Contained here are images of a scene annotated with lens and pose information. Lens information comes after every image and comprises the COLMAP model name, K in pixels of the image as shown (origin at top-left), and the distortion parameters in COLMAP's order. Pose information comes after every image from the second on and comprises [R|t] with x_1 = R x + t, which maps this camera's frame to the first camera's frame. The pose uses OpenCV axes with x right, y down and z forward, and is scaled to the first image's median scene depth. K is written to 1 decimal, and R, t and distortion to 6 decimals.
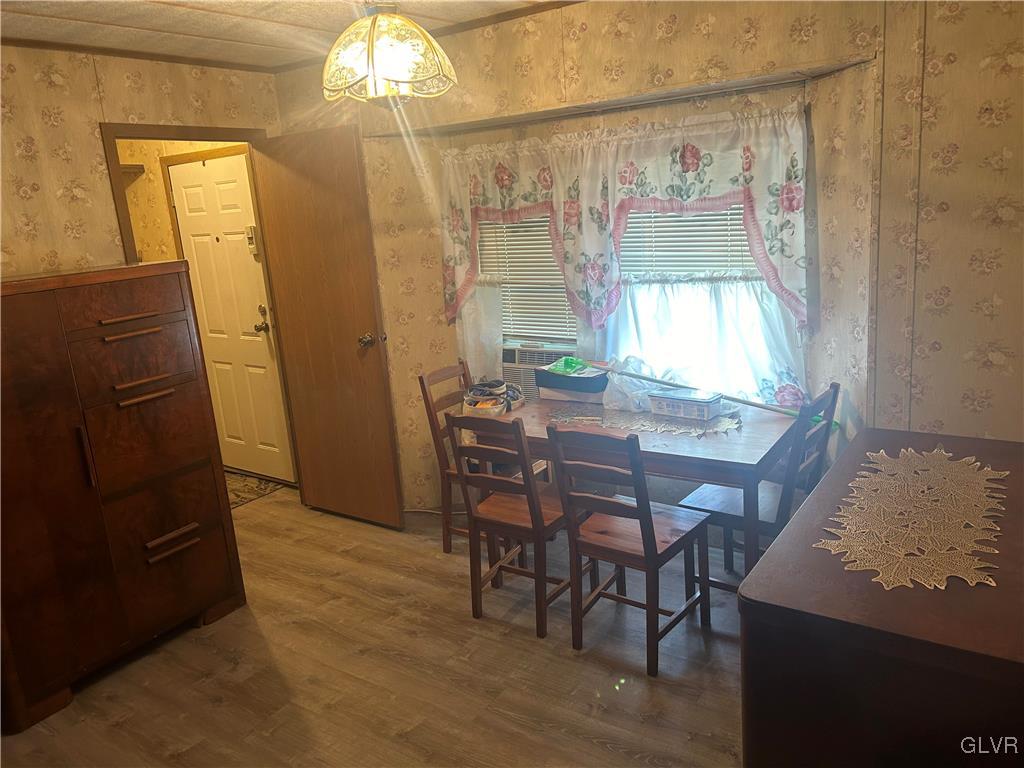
lens RADIAL K [[780.4, 0, 512.8], [0, 780.4, 374.3], [0, 0, 1]] dist [0.006438, -0.000582]
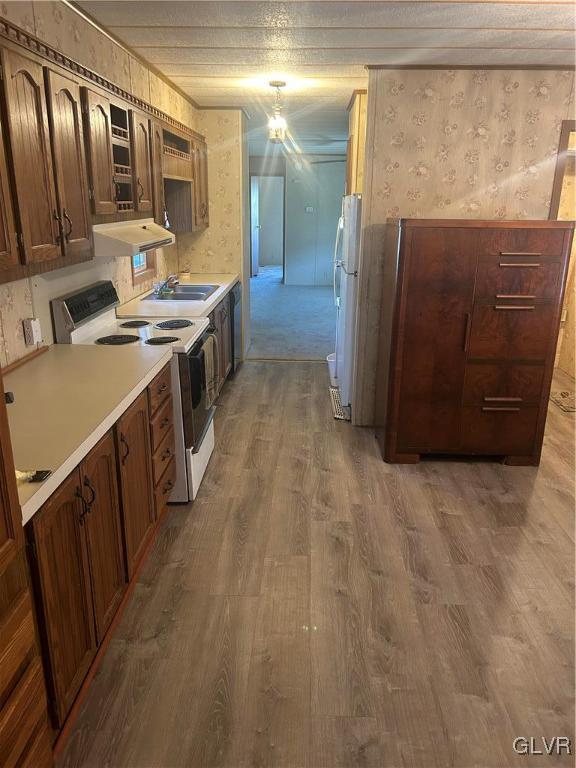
lens RADIAL K [[585.3, 0, 290.3], [0, 585.3, 385.7], [0, 0, 1]] dist [0.006438, -0.000582]
pose [[0.532145, 0.333357, -0.778264, 0.233019], [-0.241552, 0.940797, 0.237811, 0.006011], [0.811464, 0.061441, 0.581164, -0.015979]]
